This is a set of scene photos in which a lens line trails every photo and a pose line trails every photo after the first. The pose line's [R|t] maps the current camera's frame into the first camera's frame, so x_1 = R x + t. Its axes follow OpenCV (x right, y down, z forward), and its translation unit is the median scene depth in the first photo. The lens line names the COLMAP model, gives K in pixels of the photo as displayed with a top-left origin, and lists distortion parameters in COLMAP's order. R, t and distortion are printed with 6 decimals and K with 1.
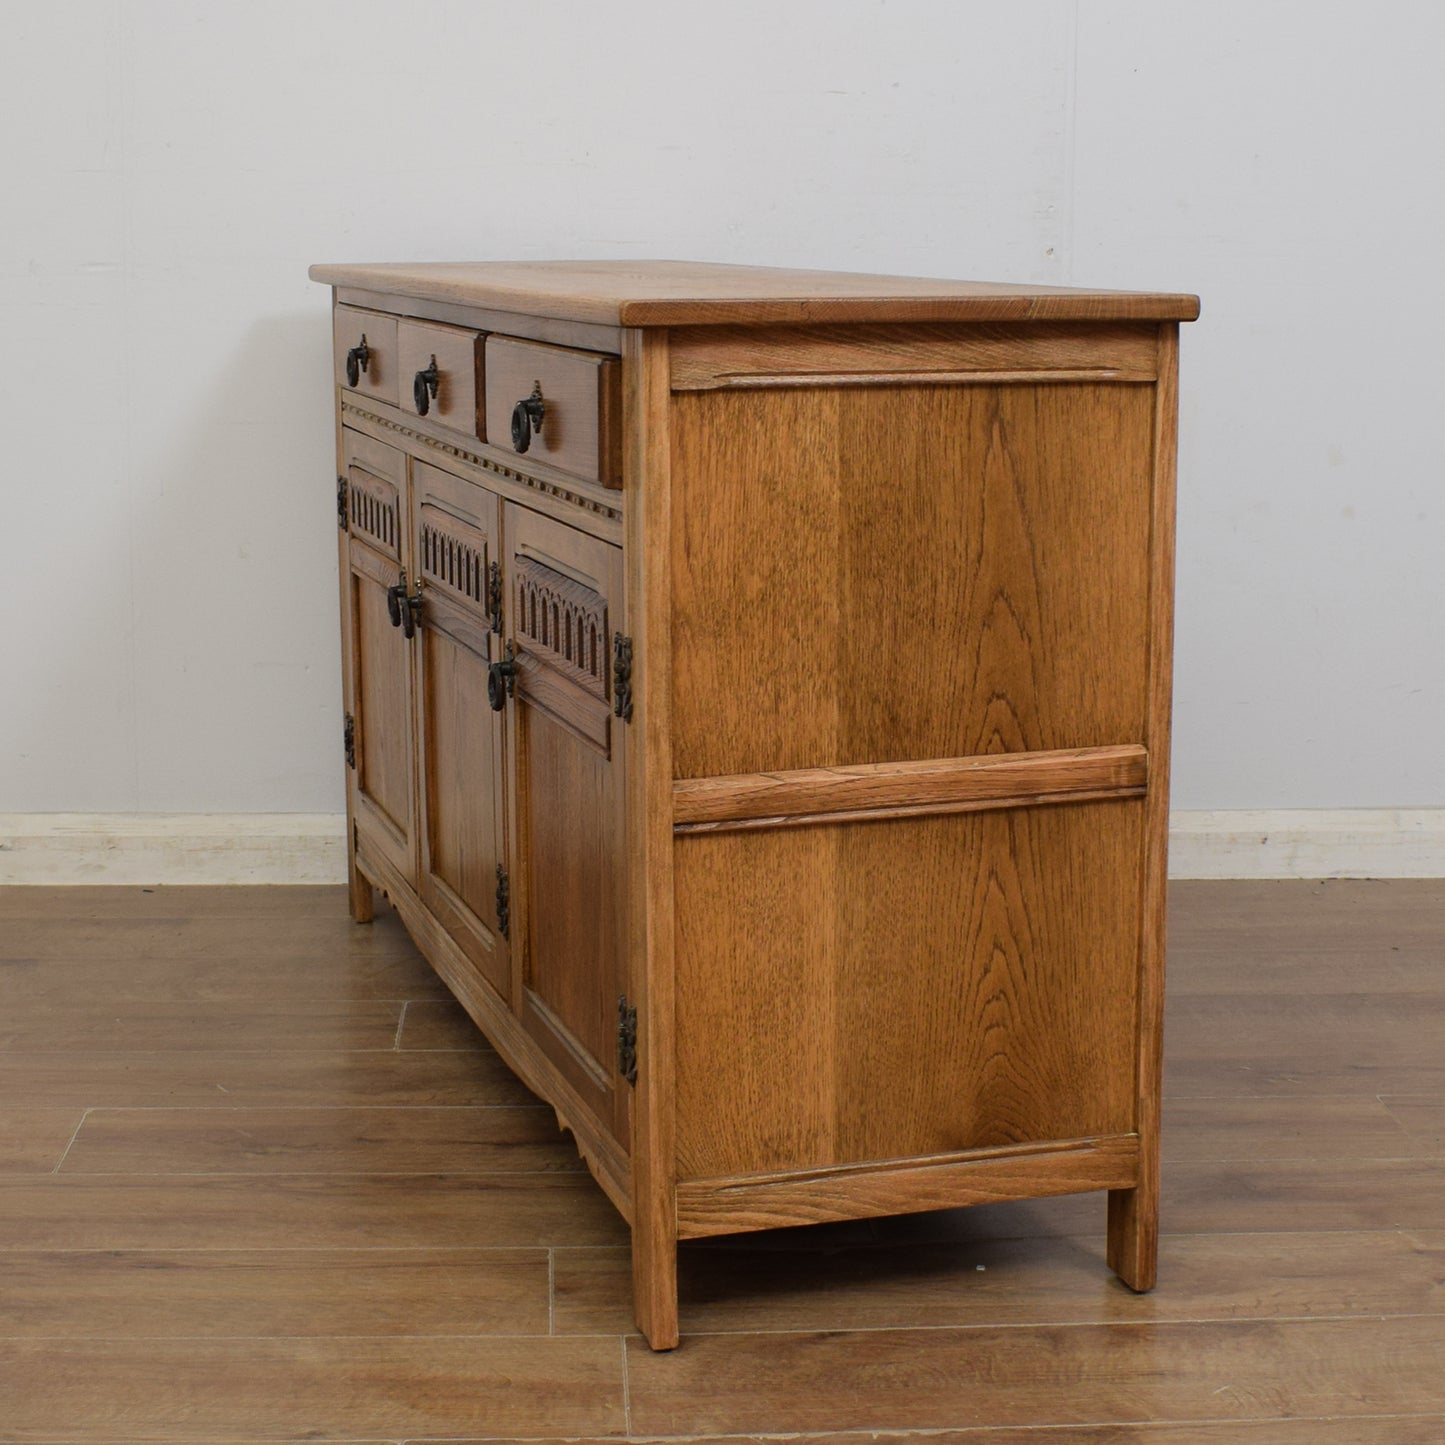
lens RADIAL K [[2845.9, 0, 722.5], [0, 2845.9, 722.5], [0, 0, 1]] dist [-0.009345, -0.010488]
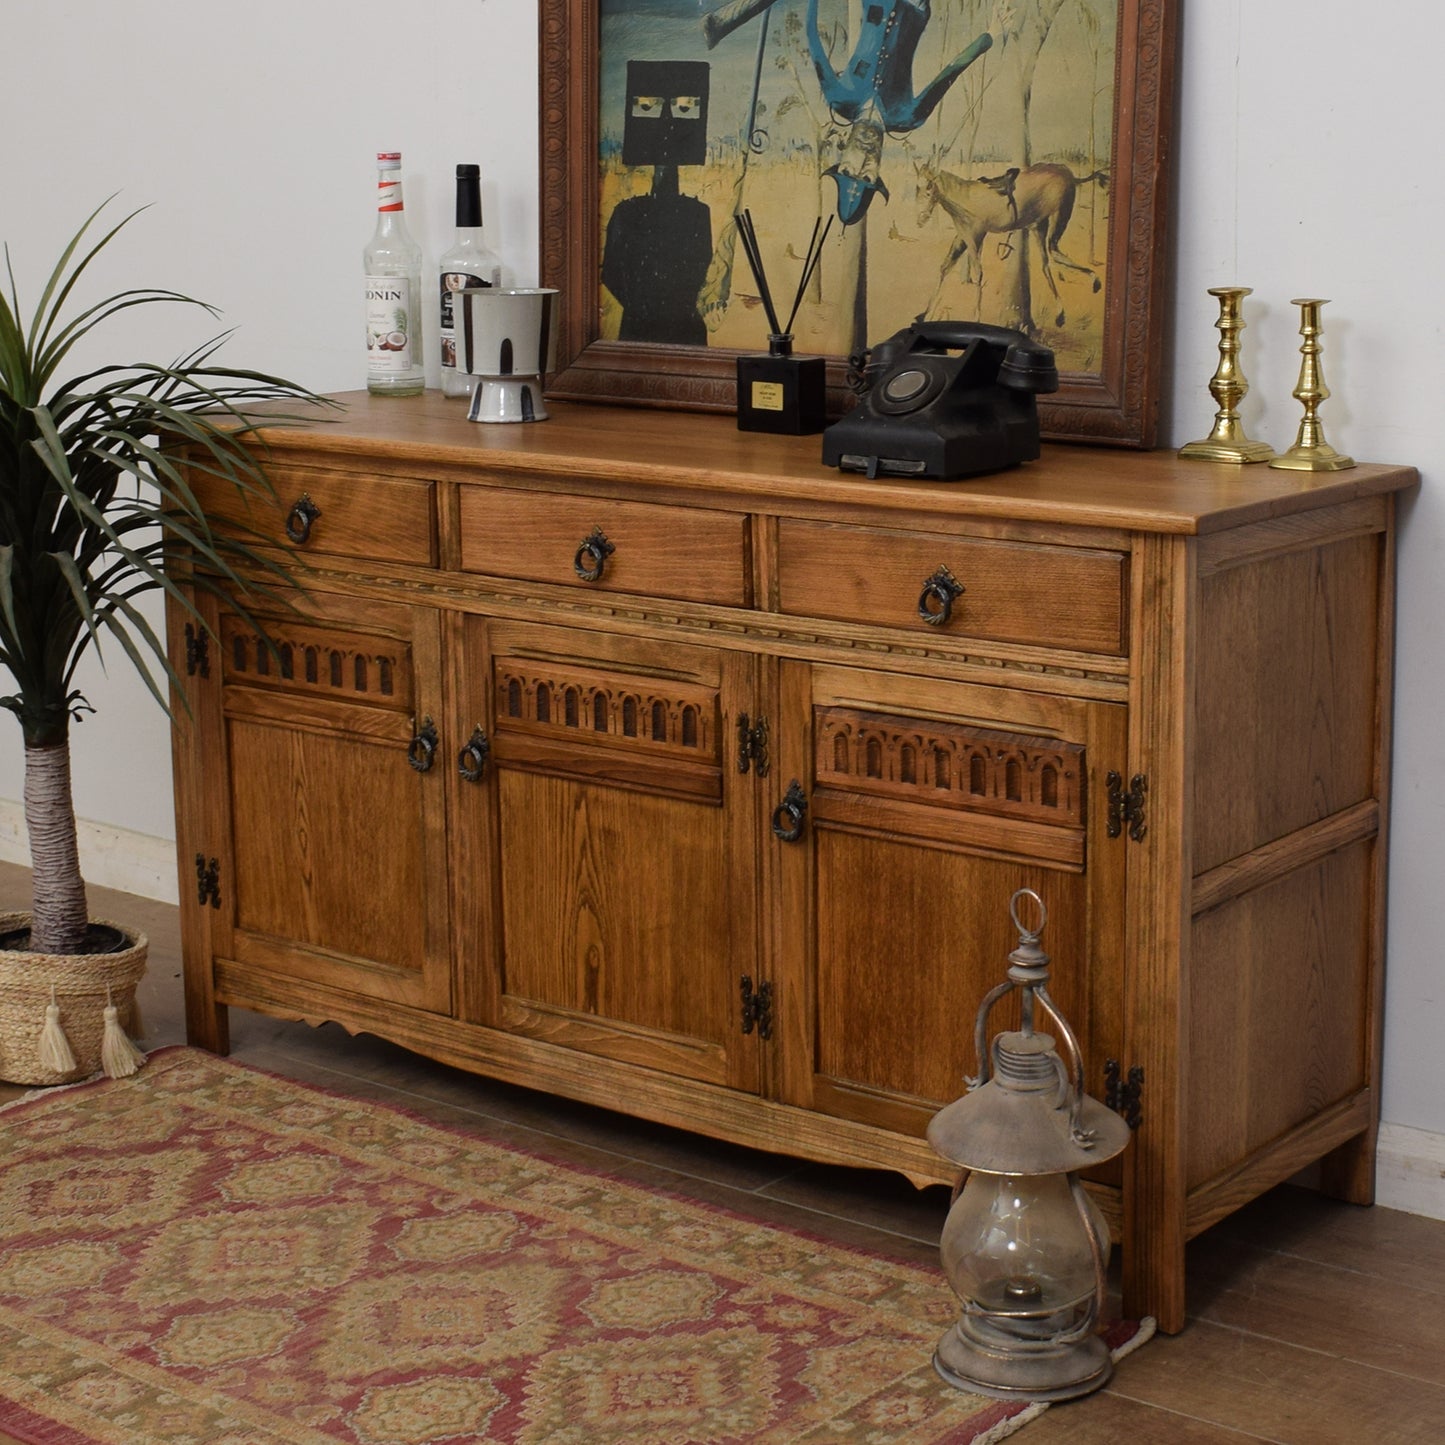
lens RADIAL K [[2862.3, 0, 913.9], [0, 2862.3, 582.8], [0, 0, 1]] dist [-0.087840, -0.044558]
pose [[0.793717, -0.096116, 0.600646, -0.835545], [0.107523, 0.994057, 0.016986, -0.141698], [-0.598709, 0.051101, 0.799335, 0.050979]]
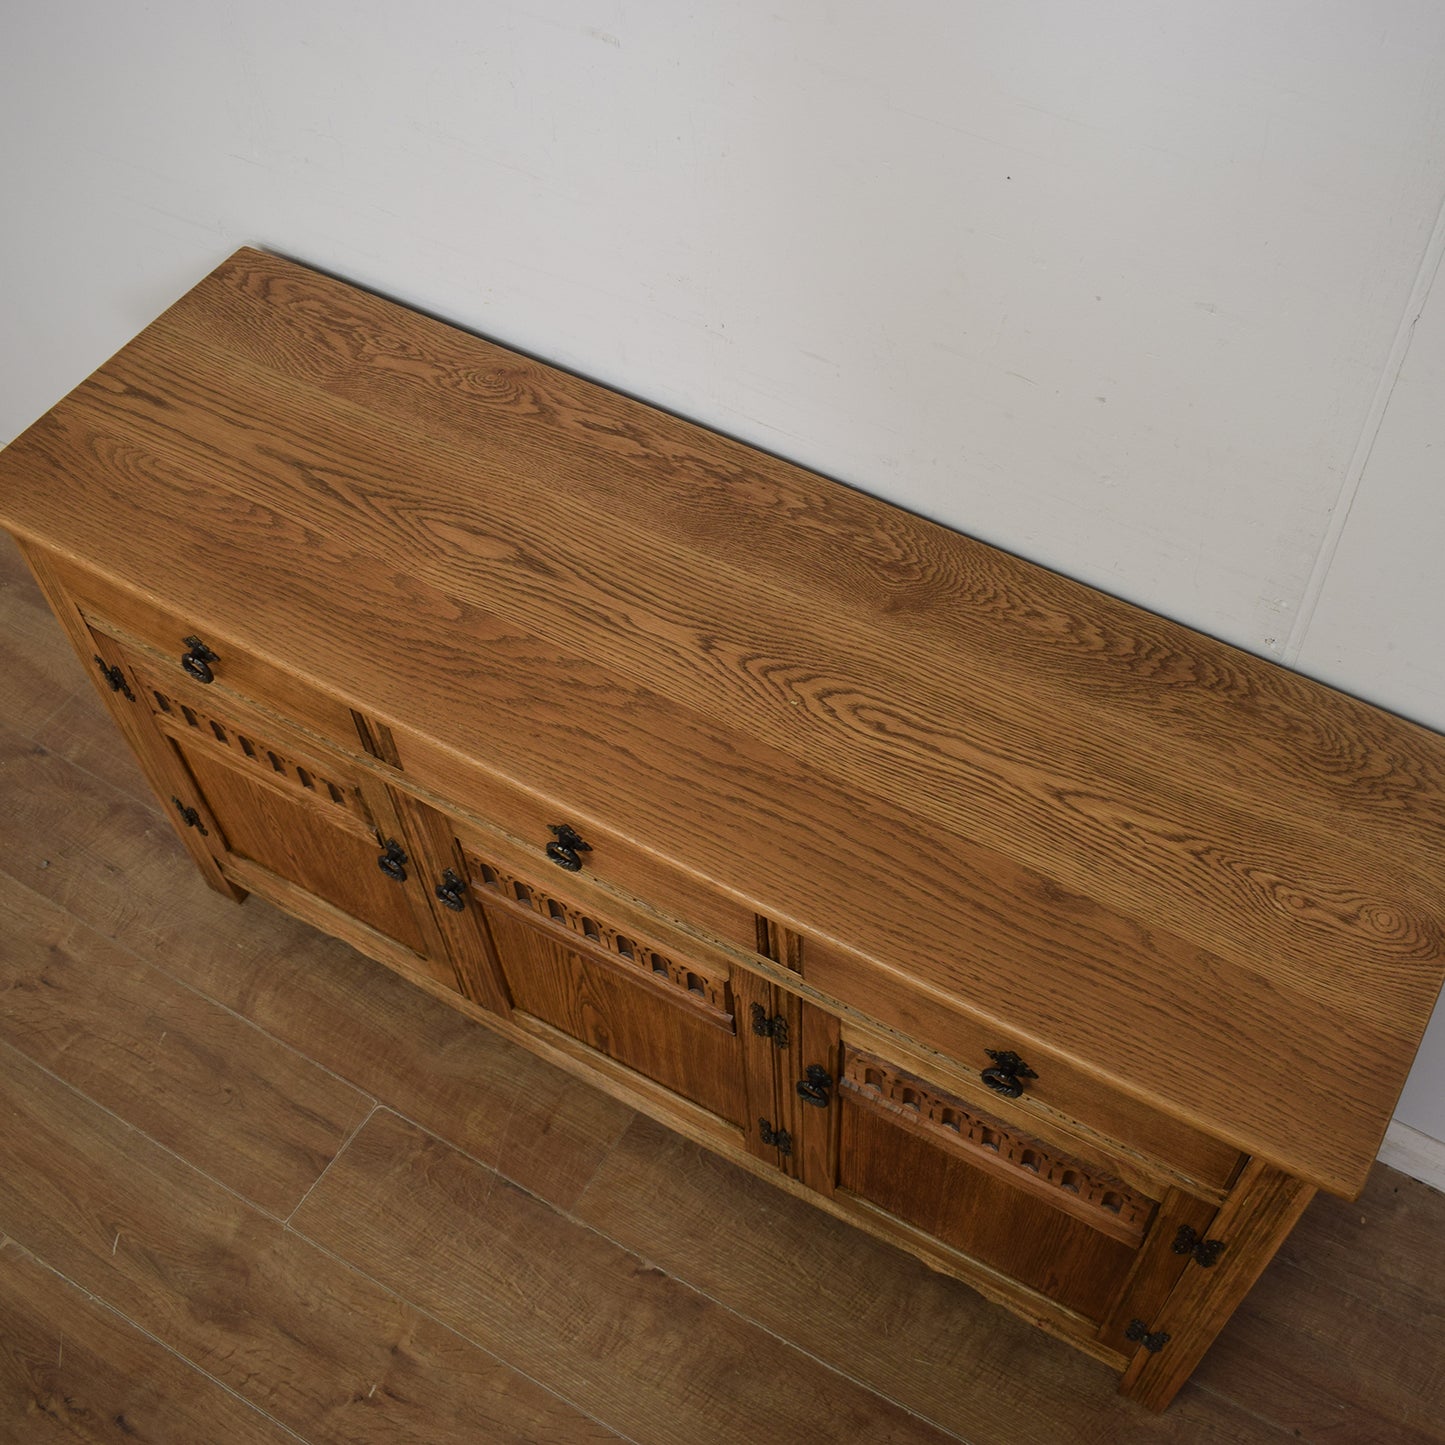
lens RADIAL K [[1681.4, 0, 825.0], [0, 1681.4, 724.3], [0, 0, 1]] dist [-0.085566, -0.017518]
pose [[0.719044, -0.556098, 0.416810, -0.313176], [0.116125, 0.687466, 0.716872, -0.679159], [-0.685194, -0.467060, 0.558895, 0.804988]]
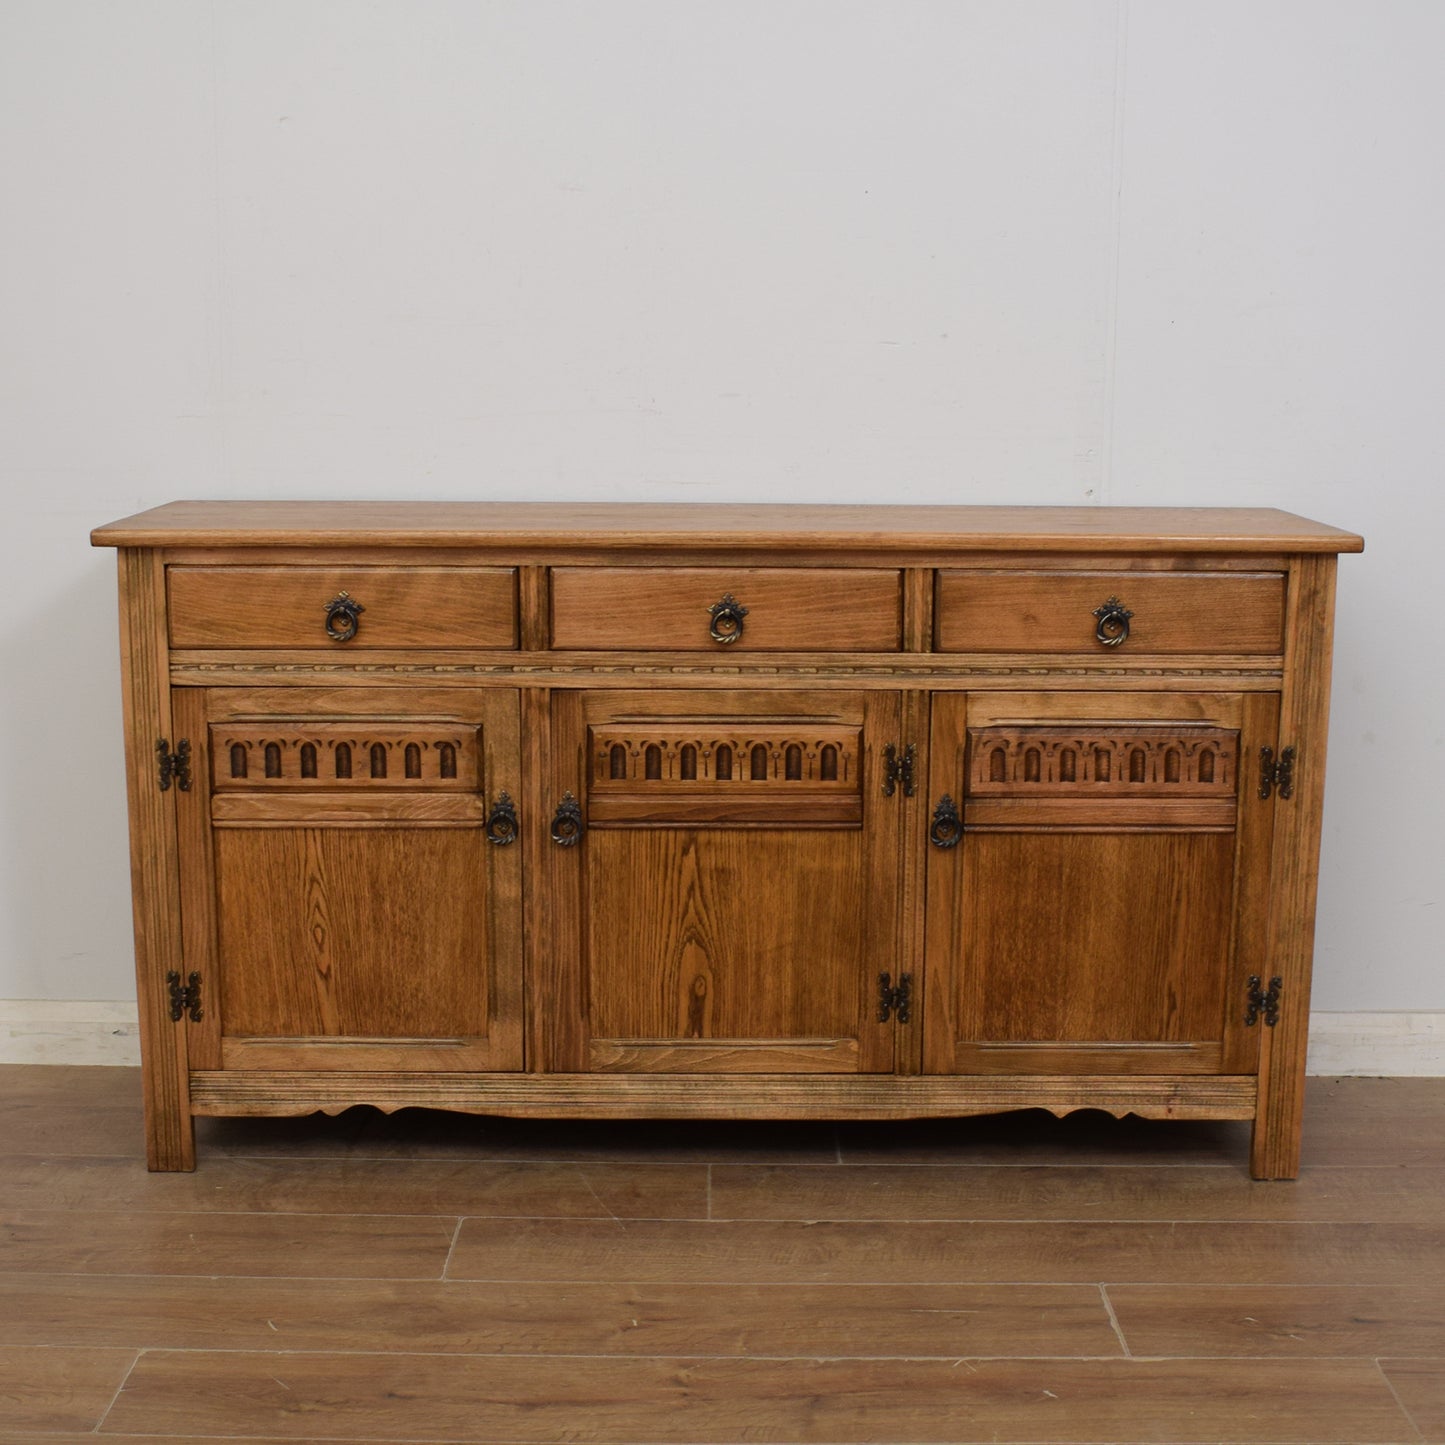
lens RADIAL K [[2342.3, 0, 718.3], [0, 2342.3, 845.4], [0, 0, 1]] dist [-0.088251, -0.047236]
pose [[0.285791, -0.205434, 0.936013, -1.324055], [0.165900, 0.972610, 0.162812, -0.235392], [-0.943822, 0.108754, 0.312045, 0.877894]]
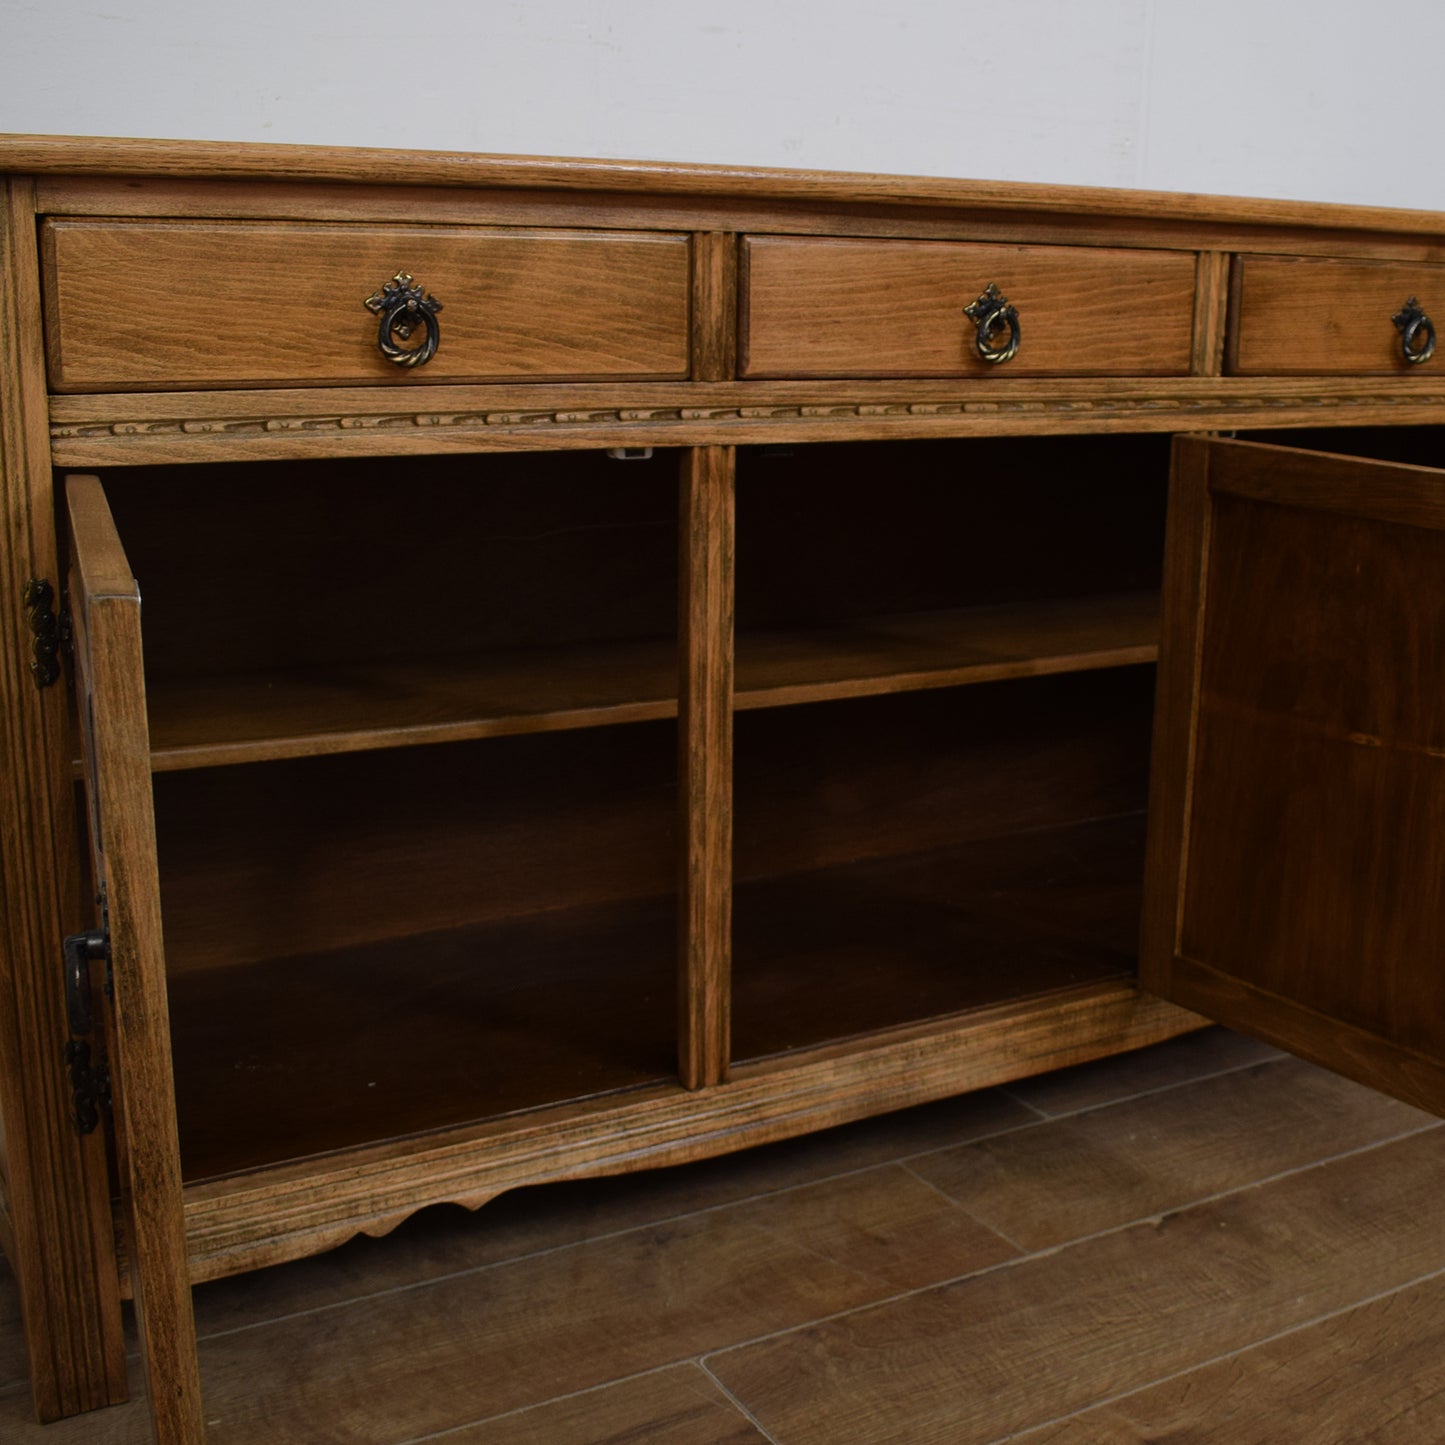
lens RADIAL K [[1953.1, 0, 931.7], [0, 1953.1, 743.8], [0, 0, 1]] dist [-0.096874, 0.004810]
pose [[-0.301608, -0.237700, 0.923326, -0.760740], [0.141095, 0.946633, 0.289790, -0.208009], [-0.942934, 0.217679, -0.251974, 1.468217]]
